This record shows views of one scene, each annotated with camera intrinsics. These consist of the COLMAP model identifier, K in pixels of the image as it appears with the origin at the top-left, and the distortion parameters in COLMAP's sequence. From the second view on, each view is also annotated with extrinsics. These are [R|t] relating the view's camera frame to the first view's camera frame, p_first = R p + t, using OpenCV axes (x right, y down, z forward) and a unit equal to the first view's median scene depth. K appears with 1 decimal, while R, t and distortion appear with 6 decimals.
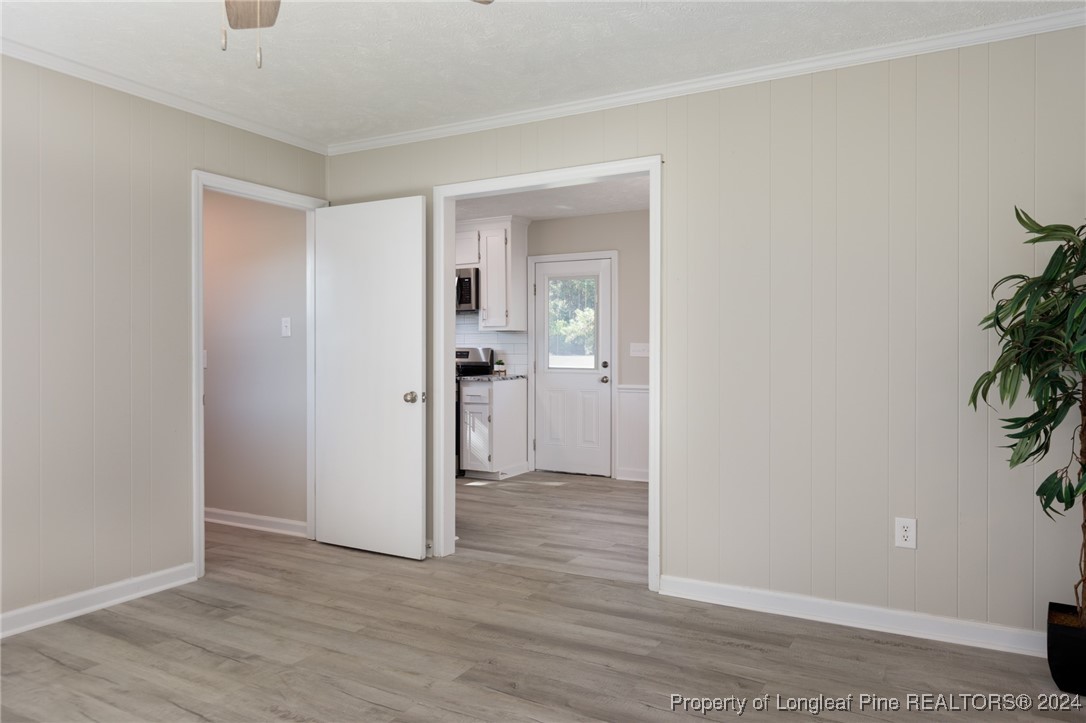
lens RADIAL K [[984.2, 0, 540.4], [0, 984.2, 348.8], [0, 0, 1]] dist [-0.035837, -0.003976]
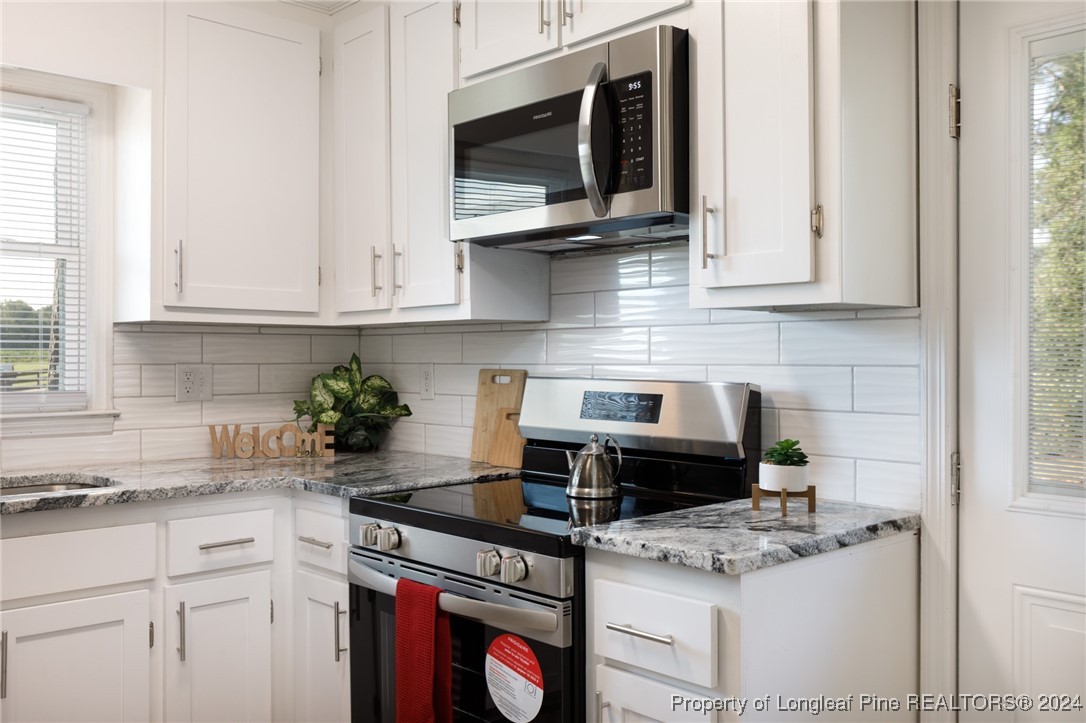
lens RADIAL K [[984.2, 0, 540.4], [0, 984.2, 348.8], [0, 0, 1]] dist [-0.035837, -0.003976]
pose [[0.949746, -0.002765, -0.313008, -0.024794], [0.001180, 0.999986, -0.005253, -0.008000], [0.313018, 0.004620, 0.949736, 0.777155]]
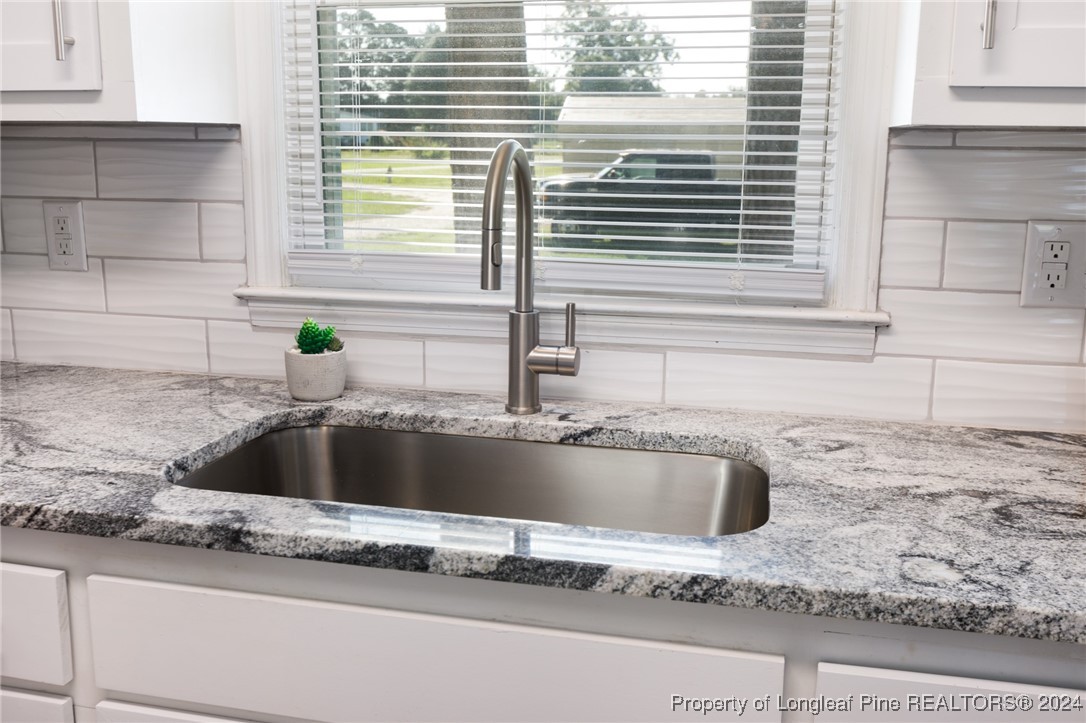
lens RADIAL K [[1044.3, 0, 543.0], [0, 1044.3, 361.5], [0, 0, 1]] dist [-0.010023, -0.002771]
pose [[0.266725, 0.199065, -0.942990, -0.115749], [-0.007081, 0.978815, 0.204625, -0.015735], [0.963747, -0.047901, 0.262484, 0.943855]]
